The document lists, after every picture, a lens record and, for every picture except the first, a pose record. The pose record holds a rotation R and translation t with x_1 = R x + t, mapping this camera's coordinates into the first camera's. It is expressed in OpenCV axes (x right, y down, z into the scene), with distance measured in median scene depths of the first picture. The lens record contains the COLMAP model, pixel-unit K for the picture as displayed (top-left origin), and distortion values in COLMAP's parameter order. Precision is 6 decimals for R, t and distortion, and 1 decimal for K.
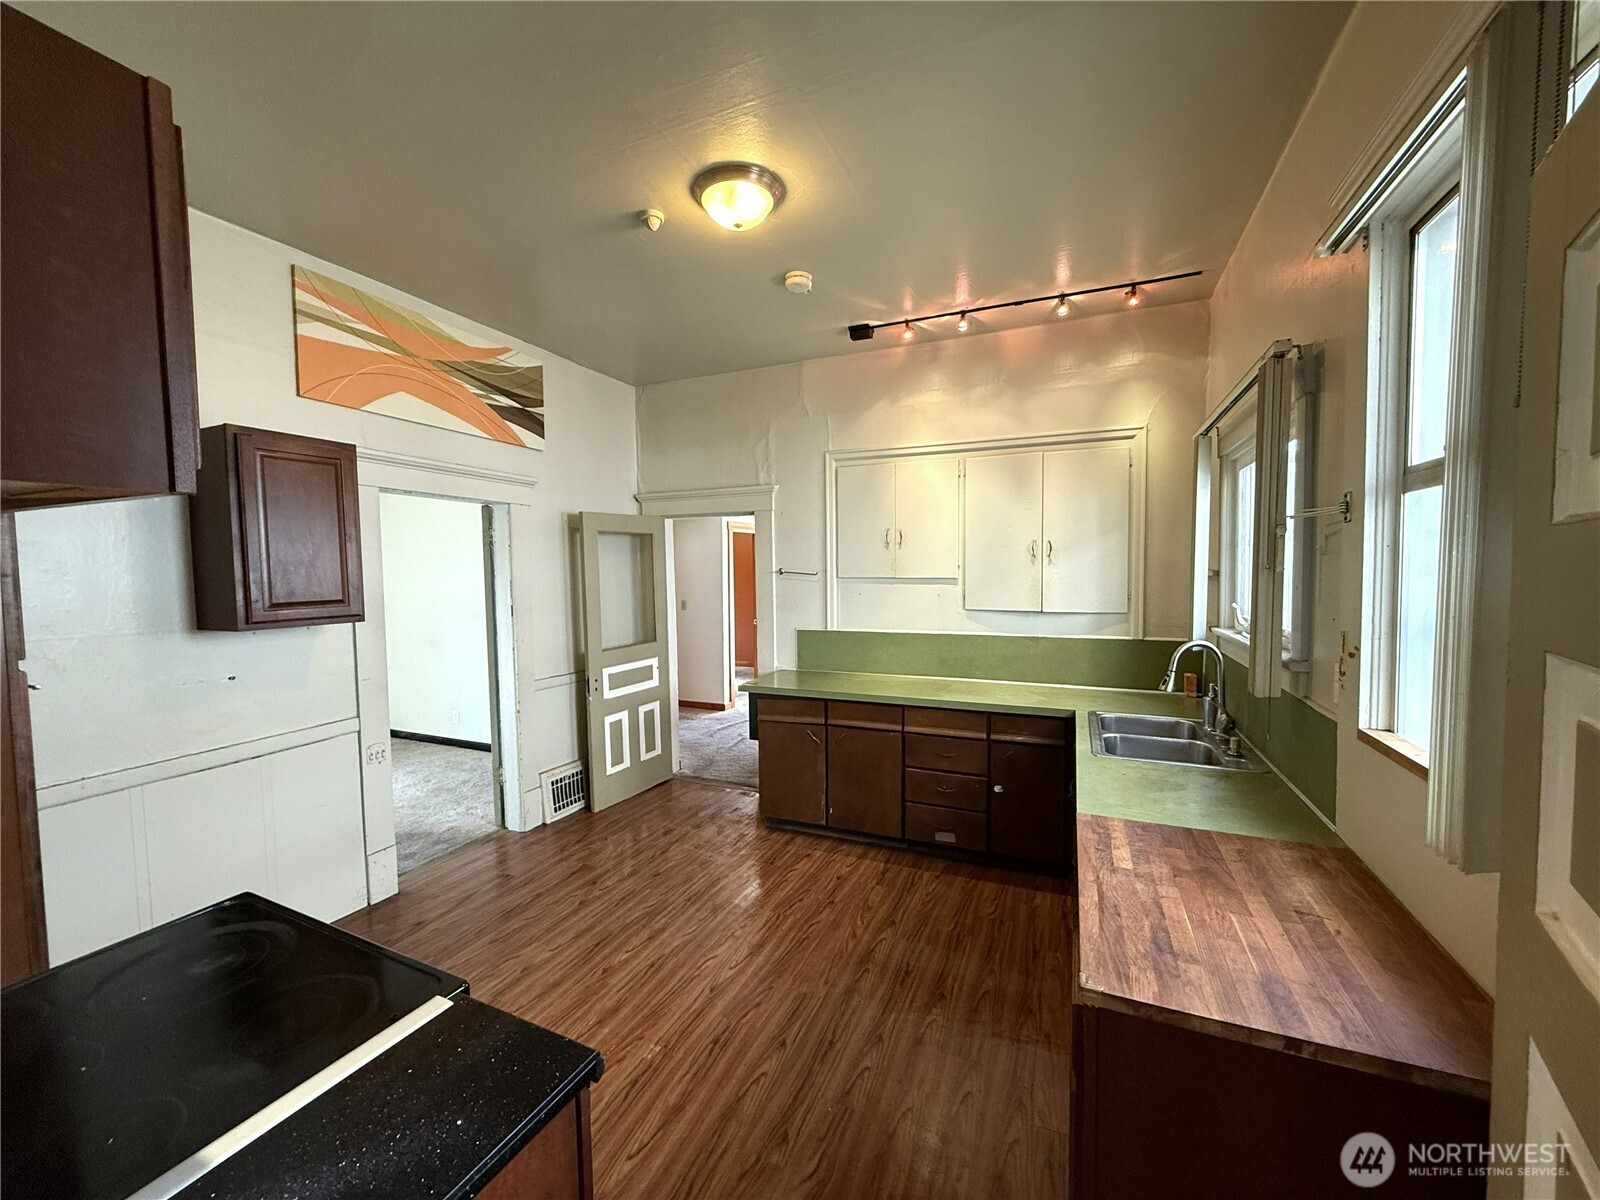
lens RADIAL K [[639.4, 0, 800.0], [0, 639.4, 600.0], [0, 0, 1]] dist [0.000421, -0.000040]
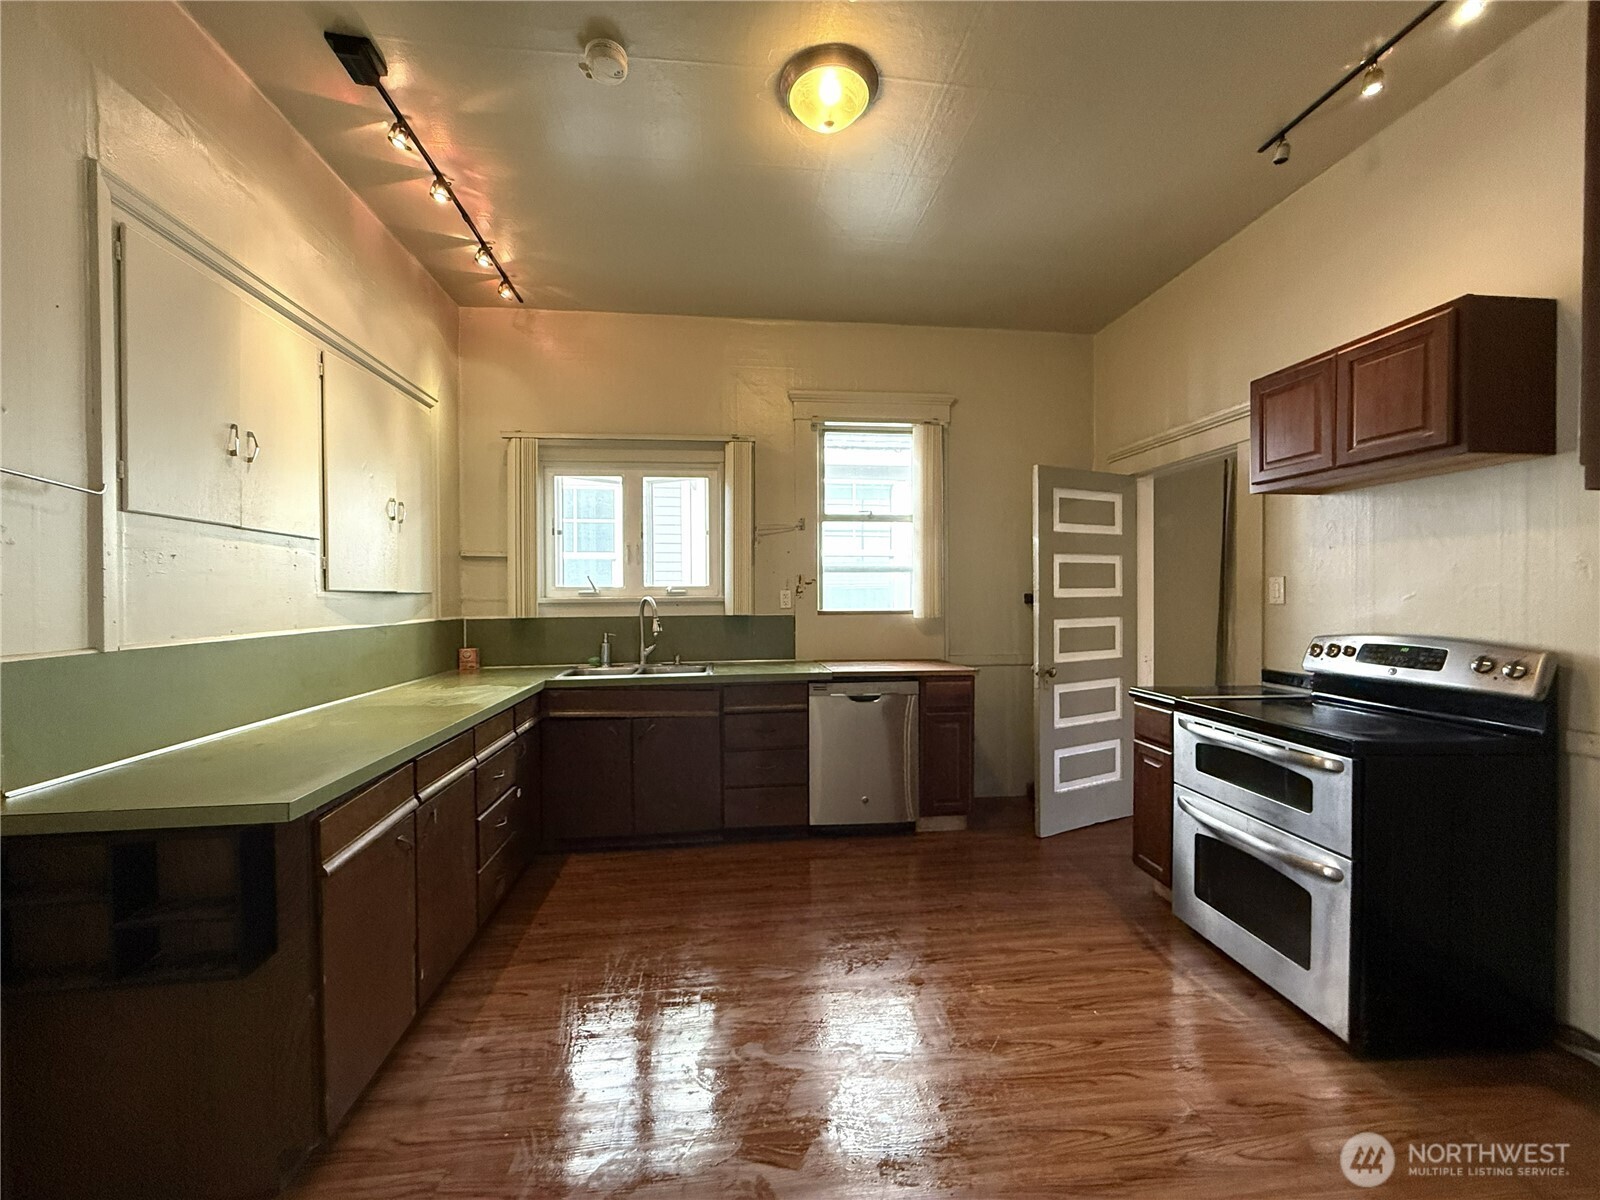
lens RADIAL K [[639.4, 0, 800.0], [0, 639.4, 600.0], [0, 0, 1]] dist [0.000421, -0.000040]
pose [[-0.499830, 0.011133, 0.866052, -0.816072], [0.063640, 0.997687, 0.023904, 0.061920], [-0.863783, 0.067064, -0.499382, 1.465124]]
